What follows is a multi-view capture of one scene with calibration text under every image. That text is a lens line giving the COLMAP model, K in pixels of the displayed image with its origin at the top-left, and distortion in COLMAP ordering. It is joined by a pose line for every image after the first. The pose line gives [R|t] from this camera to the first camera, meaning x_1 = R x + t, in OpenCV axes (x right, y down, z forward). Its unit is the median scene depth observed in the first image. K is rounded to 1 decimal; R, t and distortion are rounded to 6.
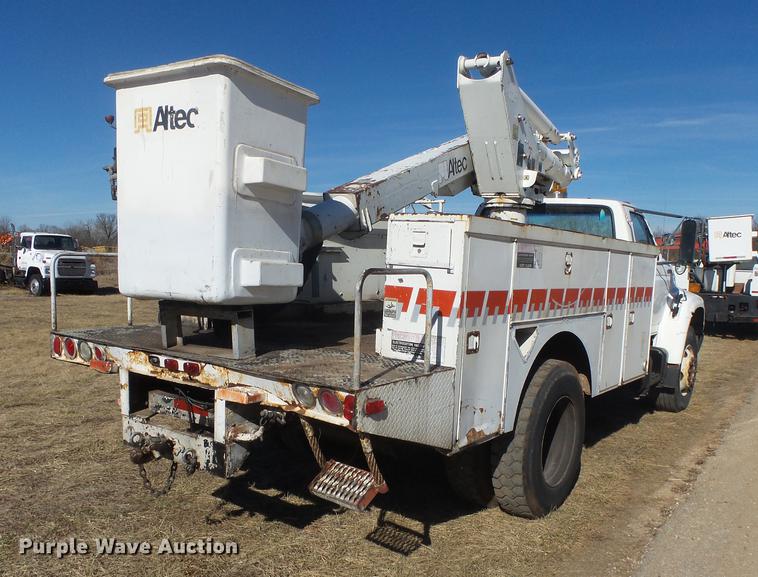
lens RADIAL K [[618.4, 0, 379.0], [0, 618.4, 288.5], [0, 0, 1]] dist [0.004583, 0.003933]
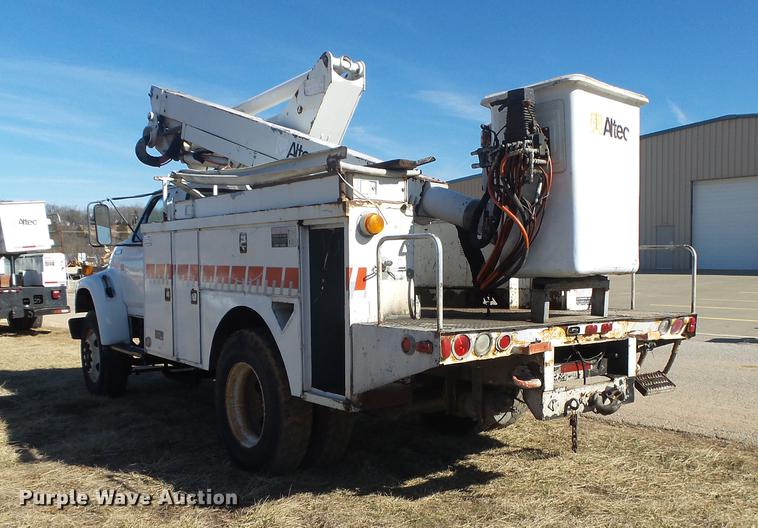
lens RADIAL K [[749.3, 0, 379.0], [0, 749.3, 264.0], [0, 0, 1]] dist [0.006054, 0.007591]
pose [[0.270851, -0.026992, 0.962243, -1.876865], [0.056305, 0.998340, 0.012155, -0.044124], [-0.960973, 0.050887, 0.271921, 1.020852]]
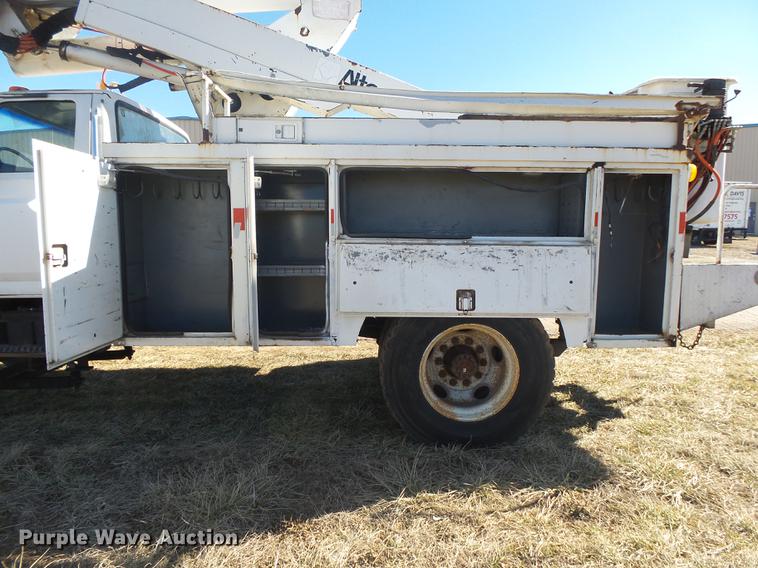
lens RADIAL K [[547.9, 0, 379.0], [0, 547.9, 284.0], [0, 0, 1]] dist [-0.006771, -0.007831]
pose [[-0.633705, -0.092639, 0.768008, -0.990503], [0.021209, 0.990350, 0.136959, -0.043984], [-0.773284, 0.103080, -0.625625, 2.645699]]
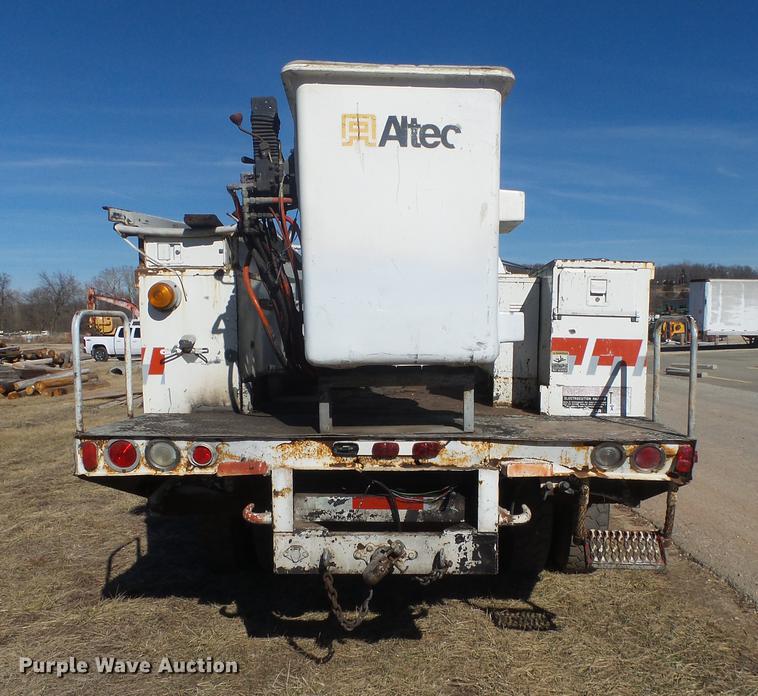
lens RADIAL K [[761.8, 0, 379.0], [0, 761.8, 348.0], [0, 0, 1]] dist [0.004461, -0.008297]
pose [[0.827541, -0.044252, 0.559658, -0.891889], [0.050889, 0.998697, 0.003719, -0.007742], [-0.559093, 0.025403, 0.828715, 0.220117]]
